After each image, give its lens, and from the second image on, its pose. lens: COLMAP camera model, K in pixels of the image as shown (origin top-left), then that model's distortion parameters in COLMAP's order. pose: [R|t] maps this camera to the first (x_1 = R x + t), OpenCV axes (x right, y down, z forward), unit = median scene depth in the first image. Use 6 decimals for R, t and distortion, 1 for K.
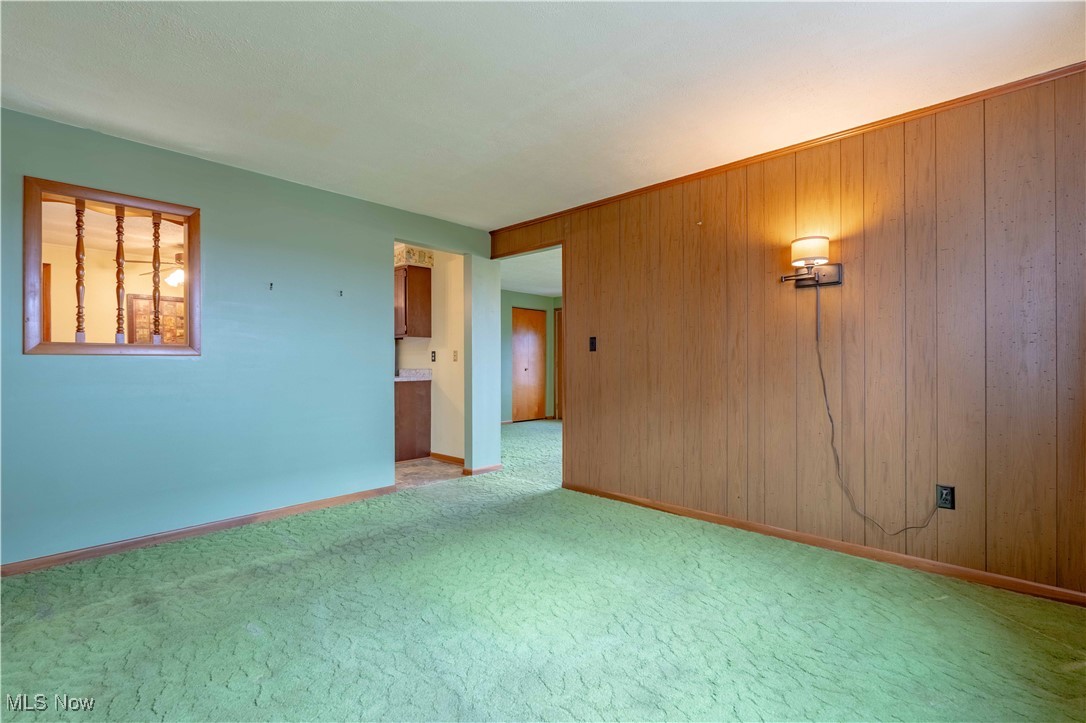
lens RADIAL K [[478.5, 0, 535.4], [0, 478.5, 361.5], [0, 0, 1]] dist [-0.002953, -0.000412]
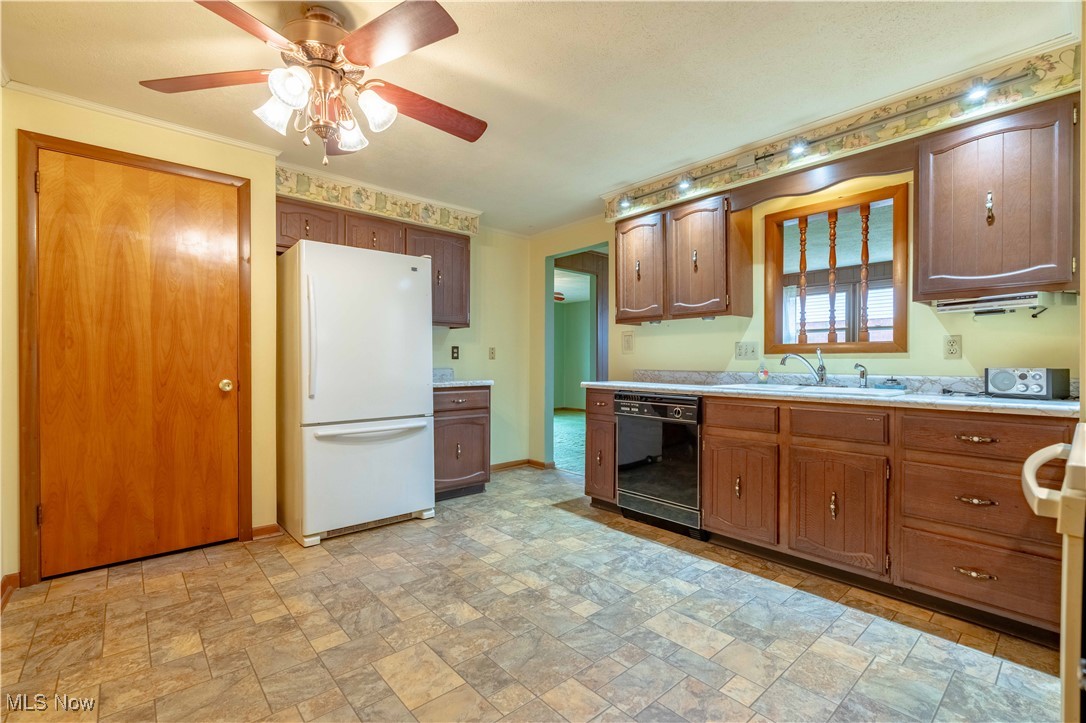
lens RADIAL K [[481.4, 0, 544.8], [0, 481.4, 362.4], [0, 0, 1]] dist [-0.000854, -0.000126]
pose [[0.067396, 0.002039, 0.997724, -0.967295], [-0.005609, 0.999983, -0.001665, 0.005287], [-0.997711, -0.005484, 0.067407, 0.748540]]
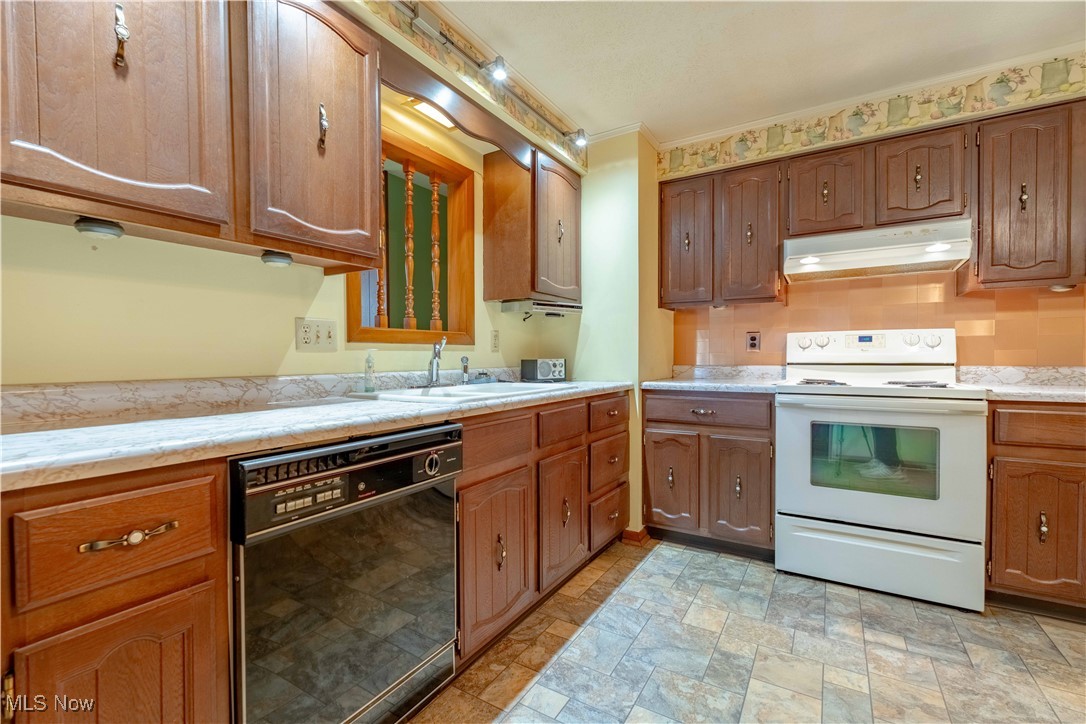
lens RADIAL K [[471.8, 0, 543.0], [0, 471.8, 362.0], [0, 0, 1]] dist [-0.001990, -0.000394]
pose [[-0.974880, 0.010867, -0.222464, -0.452804], [0.008460, 0.999895, 0.011771, 0.004418], [0.222569, 0.009593, -0.974870, 0.878524]]
